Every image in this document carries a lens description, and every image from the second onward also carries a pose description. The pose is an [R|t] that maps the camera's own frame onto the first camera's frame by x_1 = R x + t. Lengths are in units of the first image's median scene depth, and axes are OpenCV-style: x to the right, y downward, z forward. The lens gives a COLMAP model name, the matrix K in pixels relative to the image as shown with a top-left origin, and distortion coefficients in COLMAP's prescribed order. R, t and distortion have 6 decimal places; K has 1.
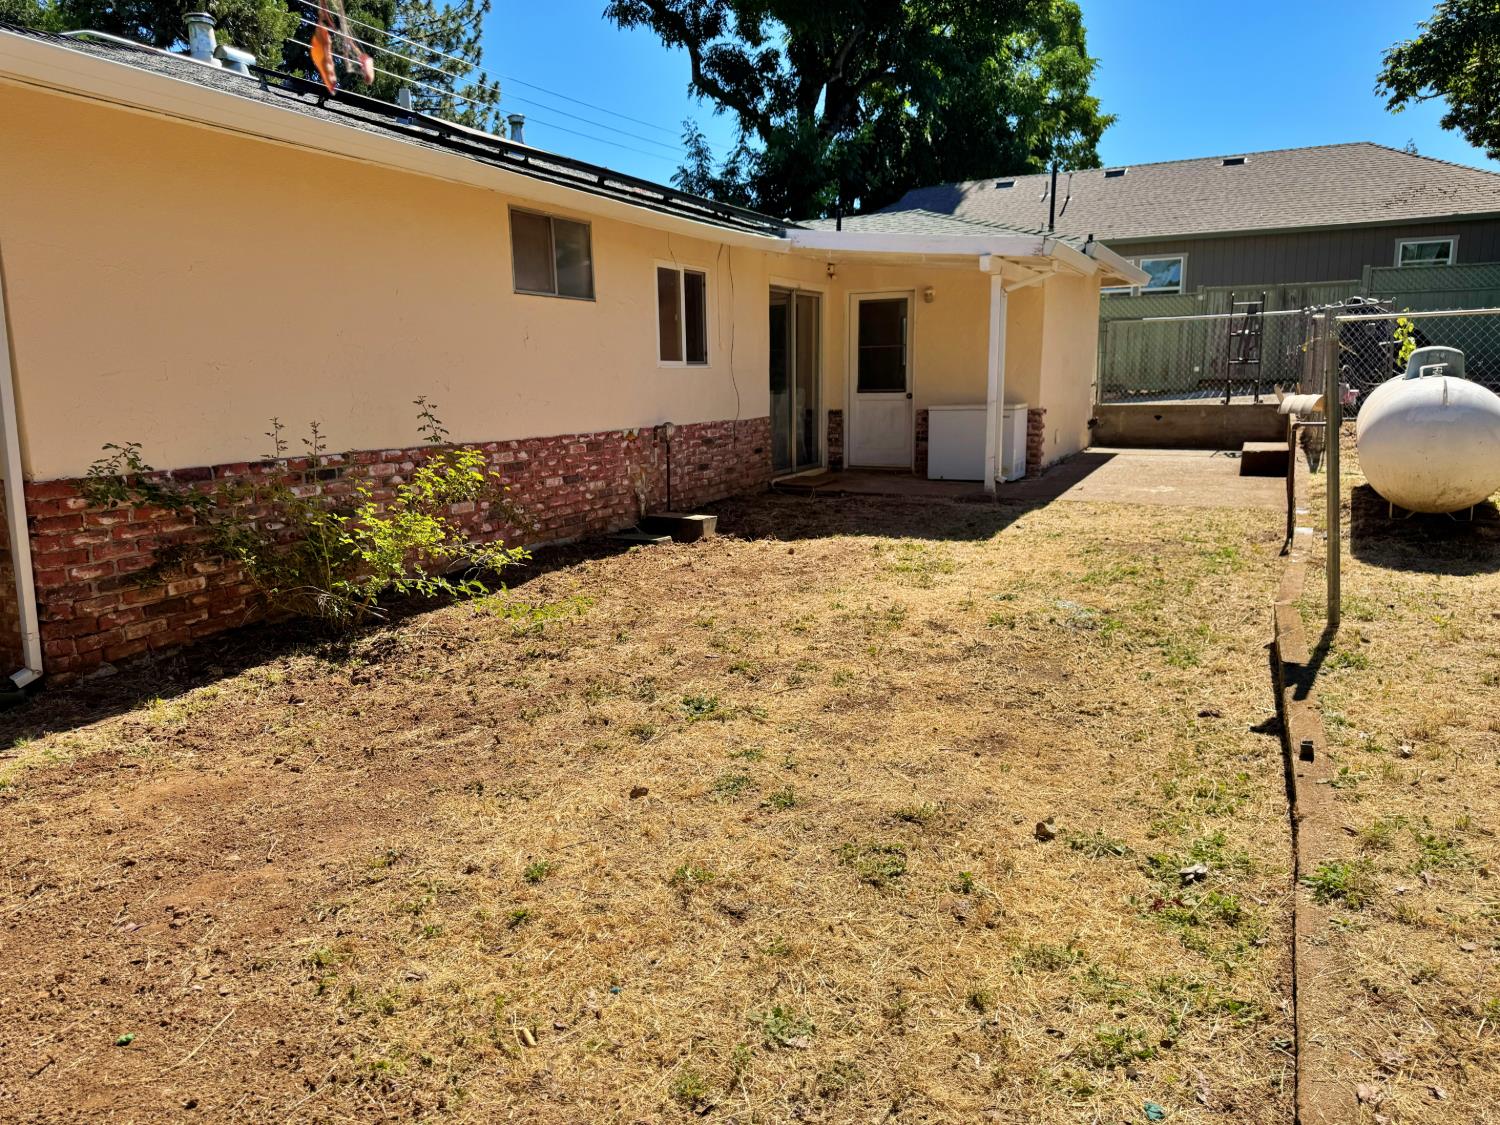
lens RADIAL K [[1048.8, 0, 750.0], [0, 1048.8, 562.5], [0, 0, 1]] dist [0.095964, -0.136805]
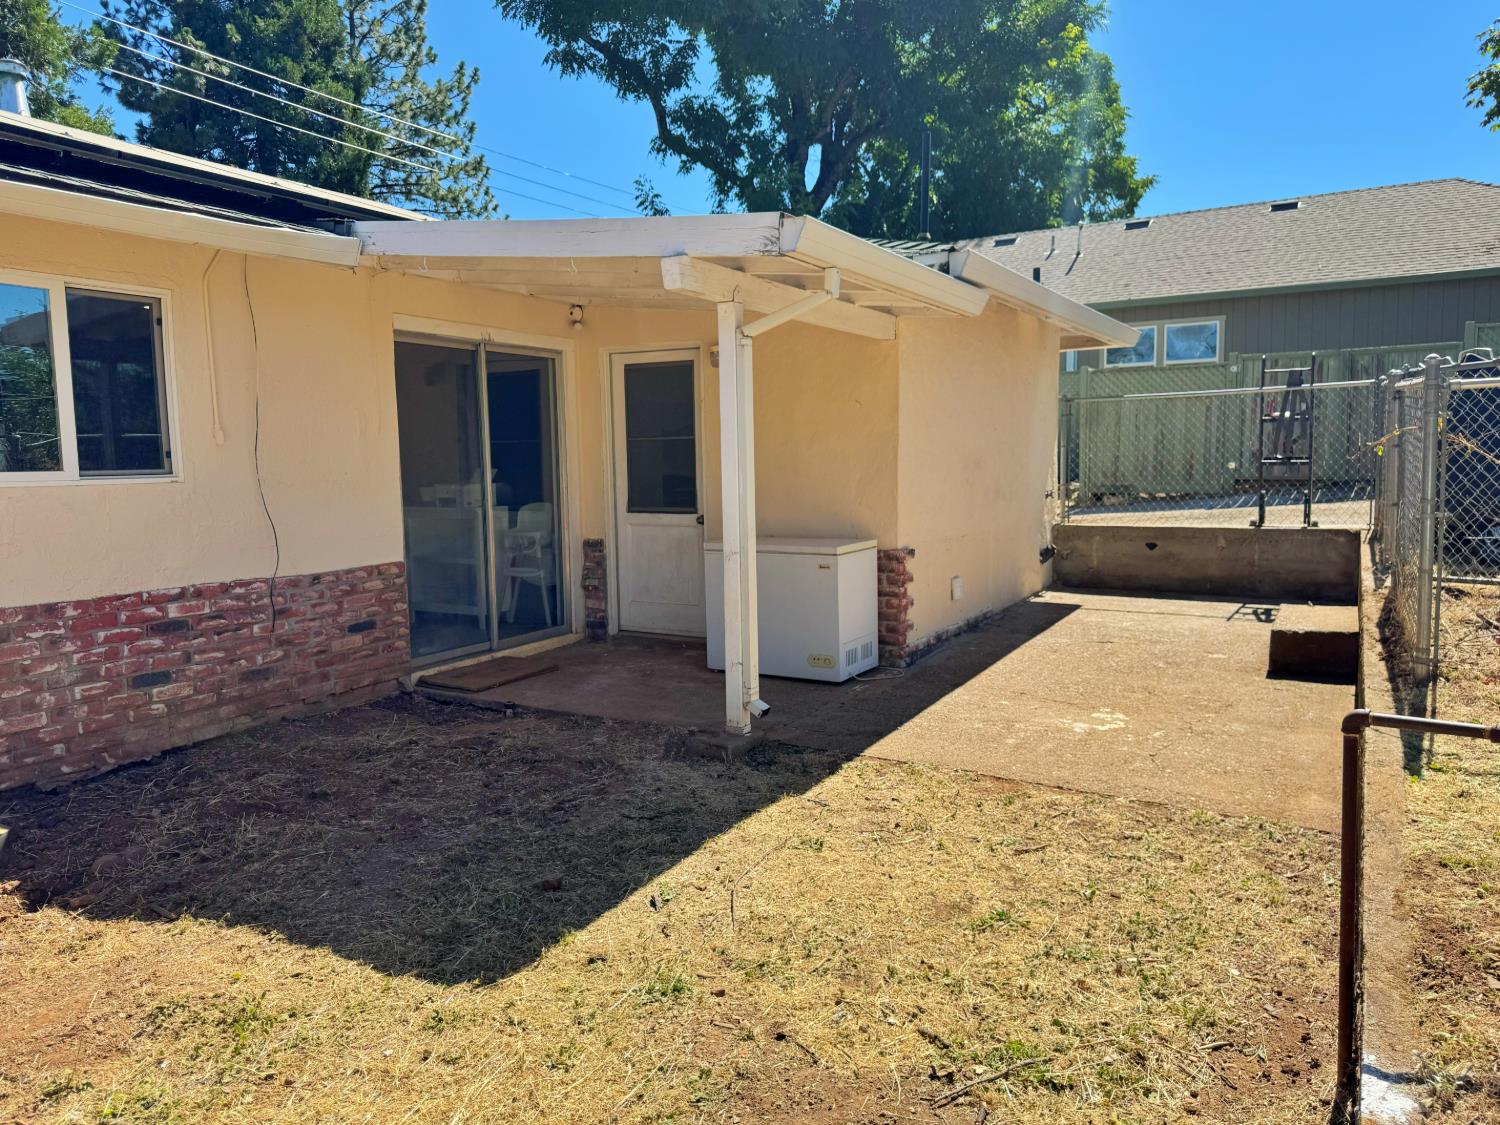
lens RADIAL K [[1059.5, 0, 742.4], [0, 1059.5, 561.6], [0, 0, 1]] dist [0.075457, -0.098455]
pose [[0.997938, 0.005409, -0.063957, 0.176397], [-0.010426, 0.996870, -0.078371, -0.072690], [0.063333, 0.078877, 0.994871, 0.336324]]
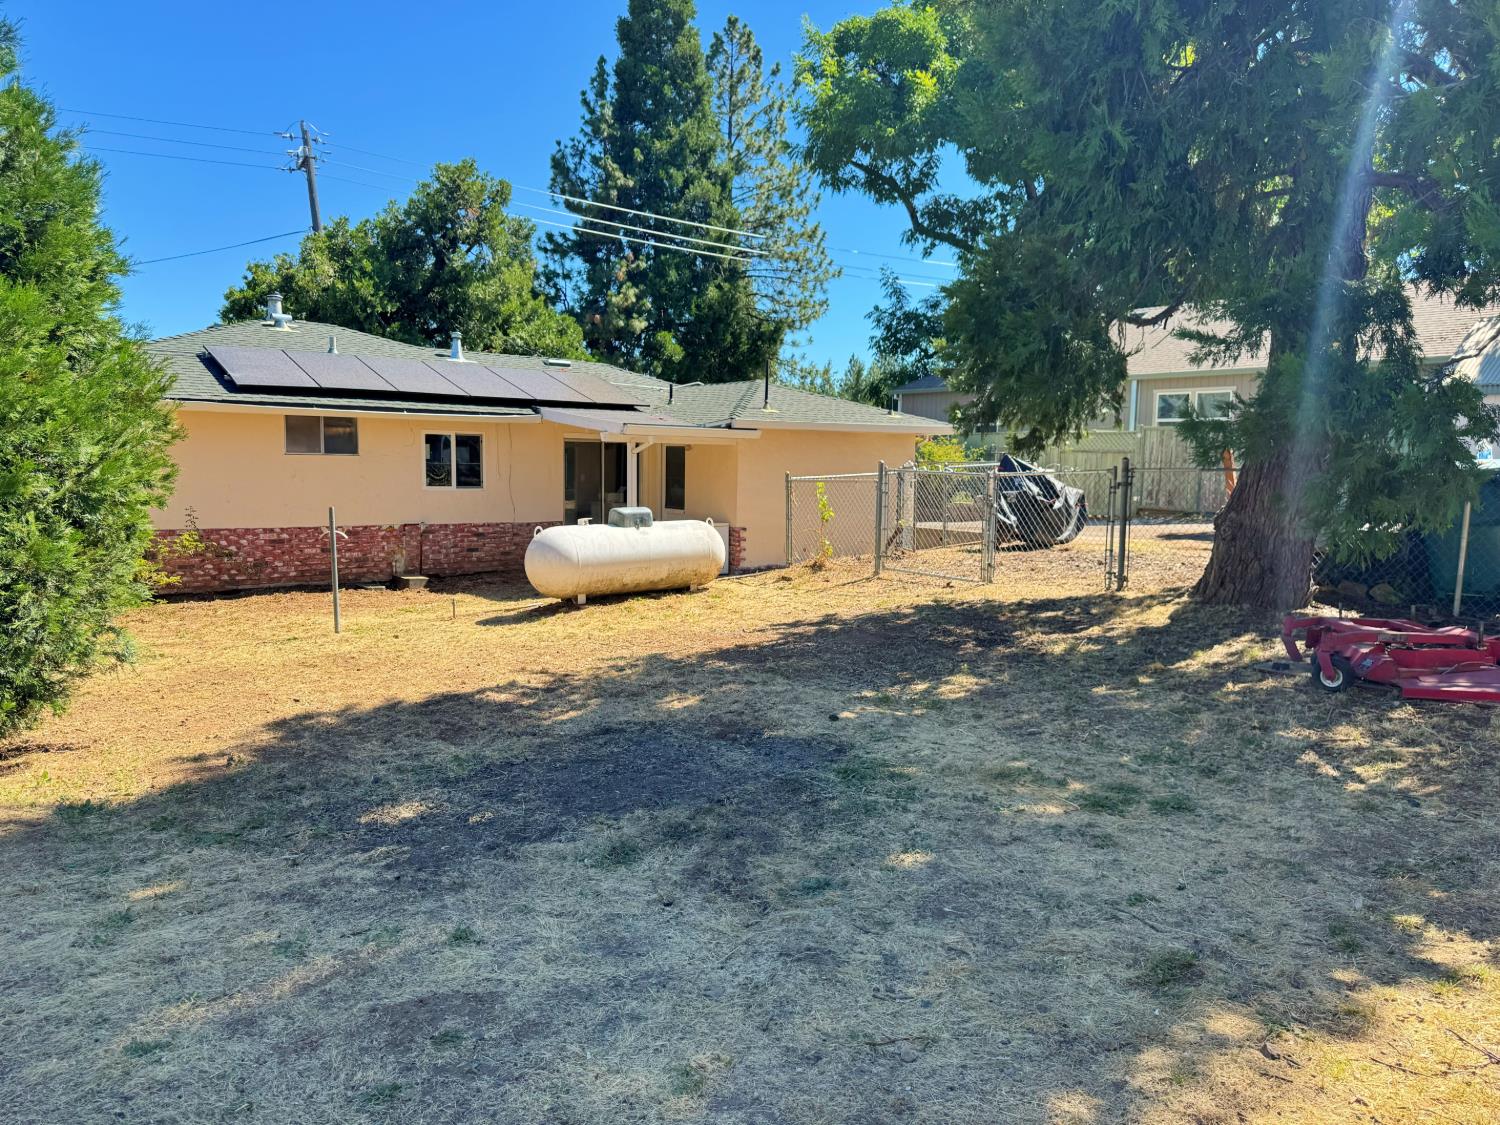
lens RADIAL K [[1042.8, 0, 744.6], [0, 1042.8, 567.3], [0, 0, 1]] dist [0.105700, -0.146521]
pose [[0.906781, 0.072748, -0.415277, 0.676292], [-0.103755, 0.993213, -0.052564, -0.014715], [0.408635, 0.090751, 0.908175, -0.205988]]
